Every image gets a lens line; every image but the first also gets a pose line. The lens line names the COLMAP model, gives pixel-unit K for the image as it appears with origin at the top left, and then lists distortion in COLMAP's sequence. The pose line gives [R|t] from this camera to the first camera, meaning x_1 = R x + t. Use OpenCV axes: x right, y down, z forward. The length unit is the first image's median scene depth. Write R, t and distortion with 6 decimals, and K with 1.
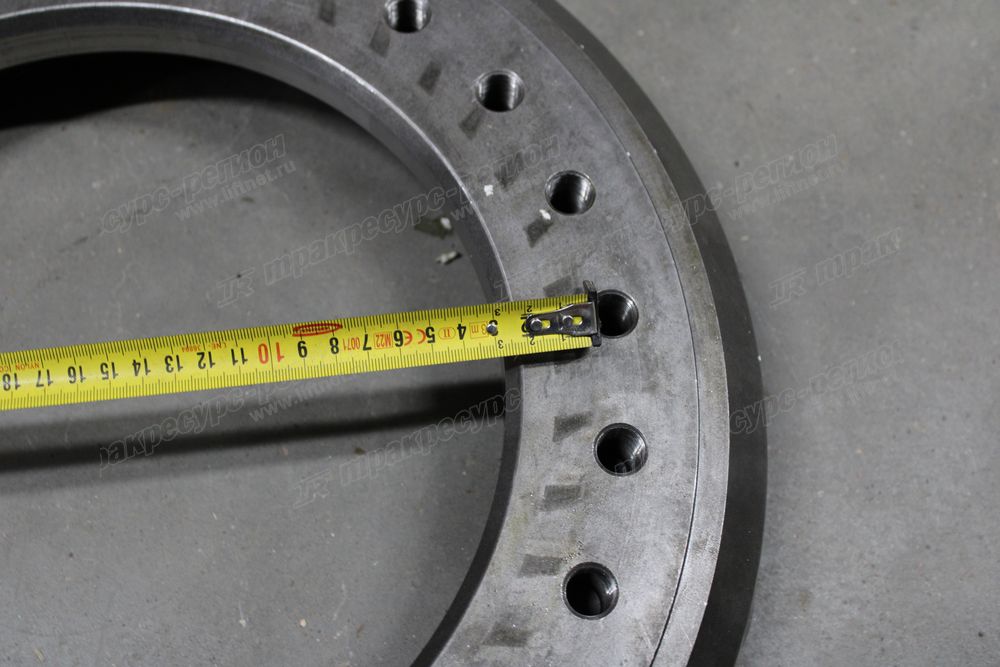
lens RADIAL K [[1182.5, 0, 500.0], [0, 1182.5, 333.5], [0, 0, 1]] dist [-0.092356, 0.066507]
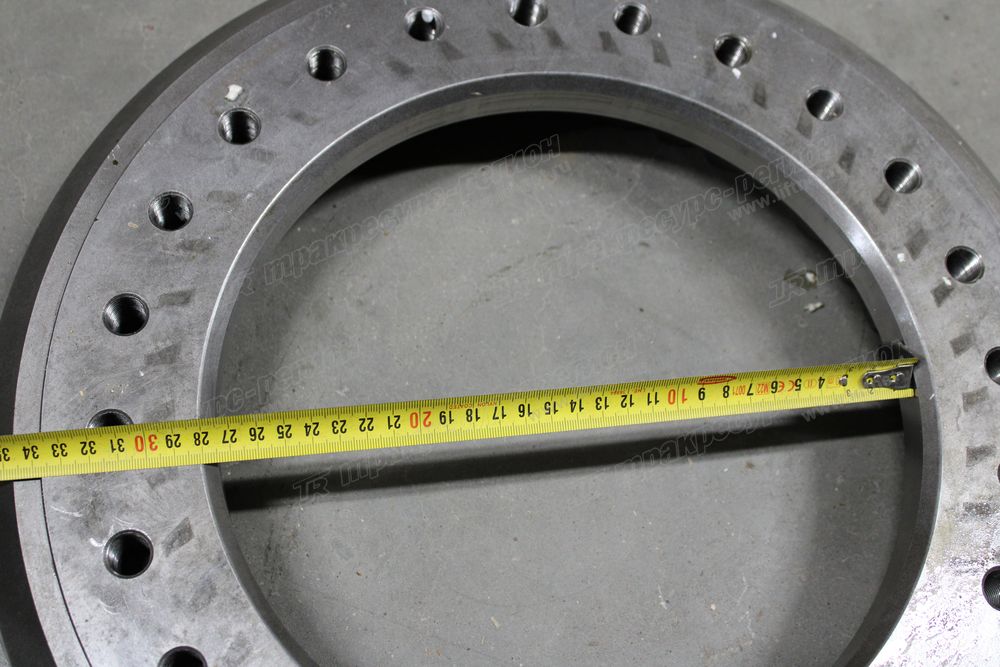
lens RADIAL K [[1182.5, 0, 500.0], [0, 1182.5, 333.5], [0, 0, 1]] dist [-0.092356, 0.066507]
pose [[0.997087, 0.070349, 0.029469, -0.432038], [-0.069668, 0.997292, -0.023542, 0.013460], [-0.031045, 0.021420, 0.999288, -0.183548]]
